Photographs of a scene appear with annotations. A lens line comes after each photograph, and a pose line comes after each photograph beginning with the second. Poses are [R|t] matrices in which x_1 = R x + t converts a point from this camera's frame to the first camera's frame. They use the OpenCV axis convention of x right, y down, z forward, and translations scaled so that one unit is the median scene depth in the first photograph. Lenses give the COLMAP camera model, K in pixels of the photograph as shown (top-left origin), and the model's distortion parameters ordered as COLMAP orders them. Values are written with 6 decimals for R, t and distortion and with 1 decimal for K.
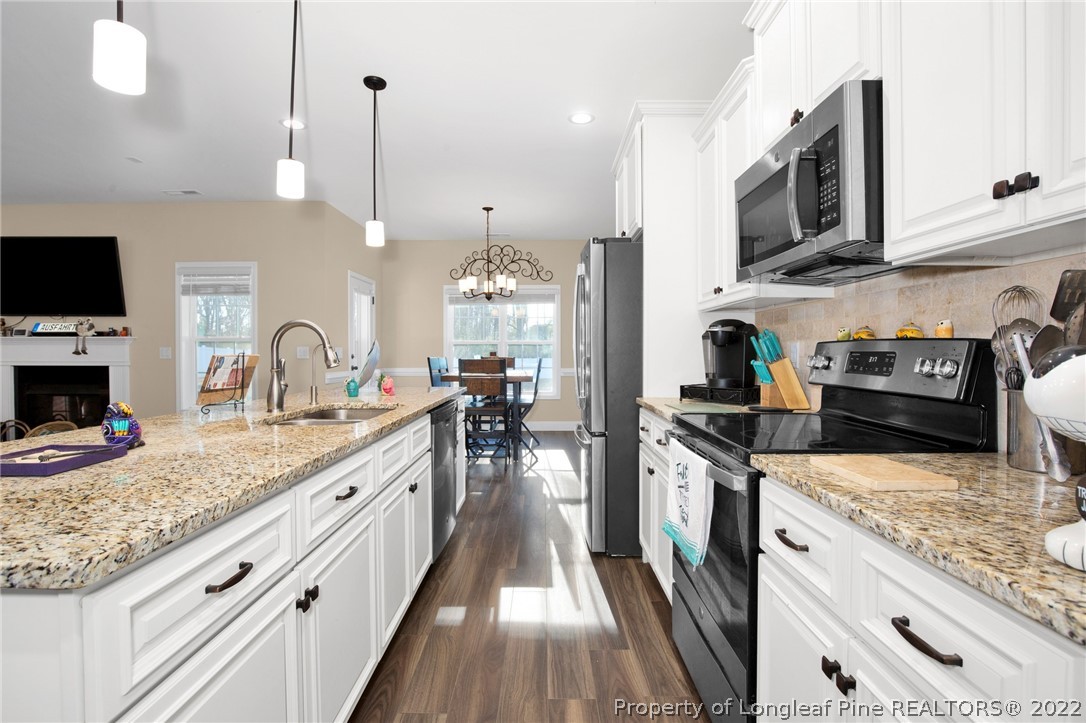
lens RADIAL K [[524.7, 0, 546.1], [0, 524.7, 353.7], [0, 0, 1]] dist [-0.025278, 0.000437]
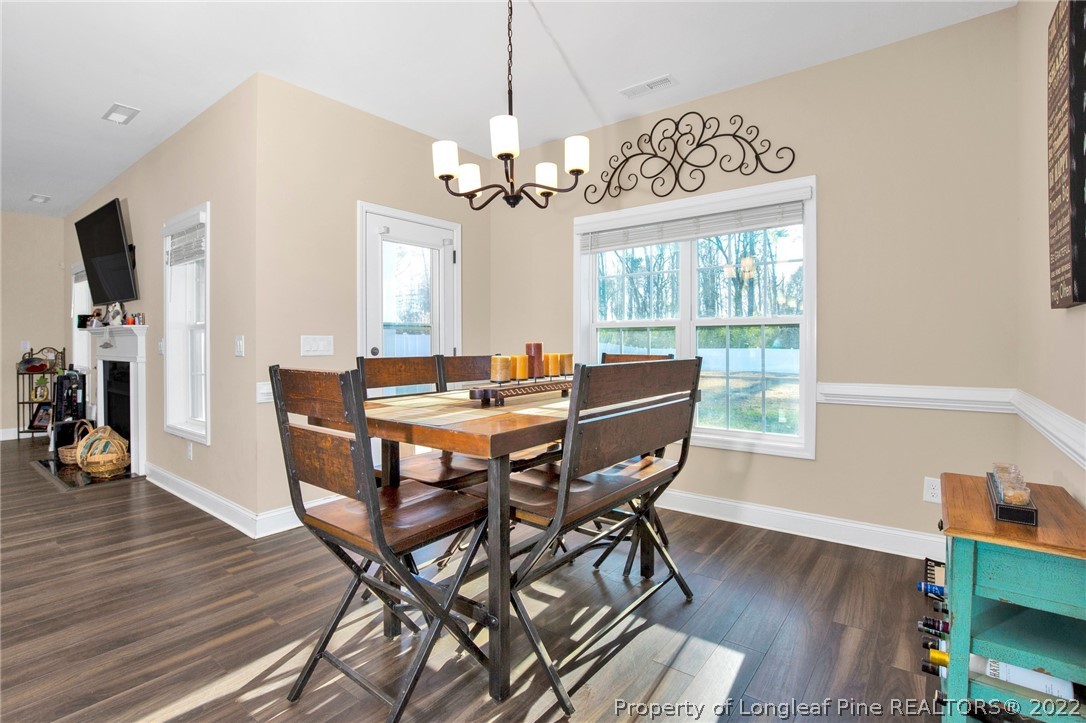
lens RADIAL K [[501.4, 0, 558.9], [0, 501.4, 341.1], [0, 0, 1]] dist [-0.012476, -0.000094]
pose [[0.796286, -0.003210, -0.604912, 0.194318], [0.004443, 0.999990, 0.000543, -0.009640], [0.604904, -0.003120, 0.796292, 1.101045]]
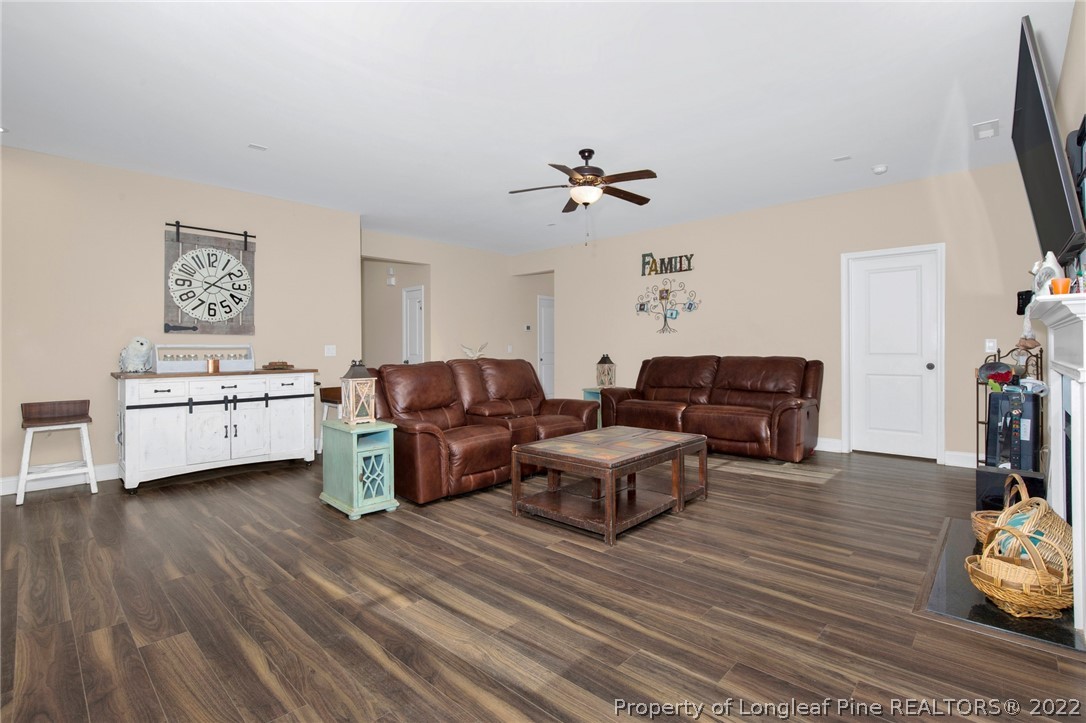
lens RADIAL K [[508.0, 0, 542.4], [0, 508.0, 346.8], [0, 0, 1]] dist [0.000324, 0.000274]
pose [[-0.680717, 0.000154, -0.732547, -0.494583], [0.002298, 0.999996, -0.001925, 0.000605], [0.732543, -0.002994, -0.680714, 1.358664]]
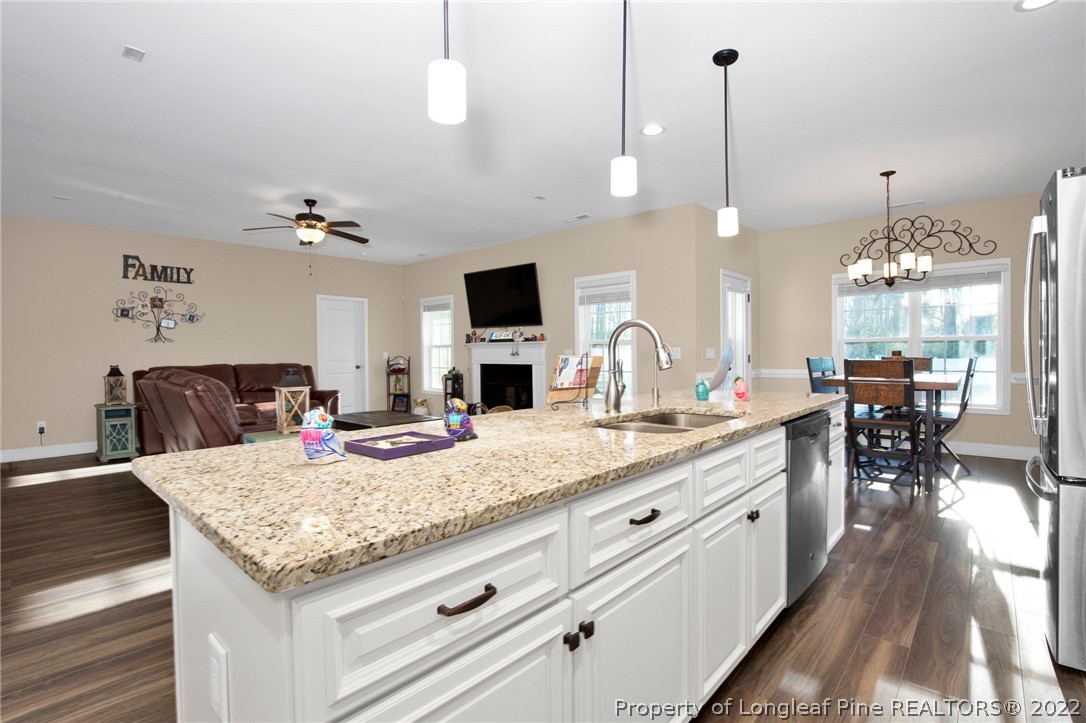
lens RADIAL K [[508.2, 0, 544.8], [0, 508.2, 357.9], [0, 0, 1]] dist [-0.030691, 0.005639]
pose [[0.740513, 0.000052, -0.672042, 0.022804], [0.005402, 0.999967, 0.006030, -0.000308], [0.672020, -0.008095, 0.740488, 0.111254]]
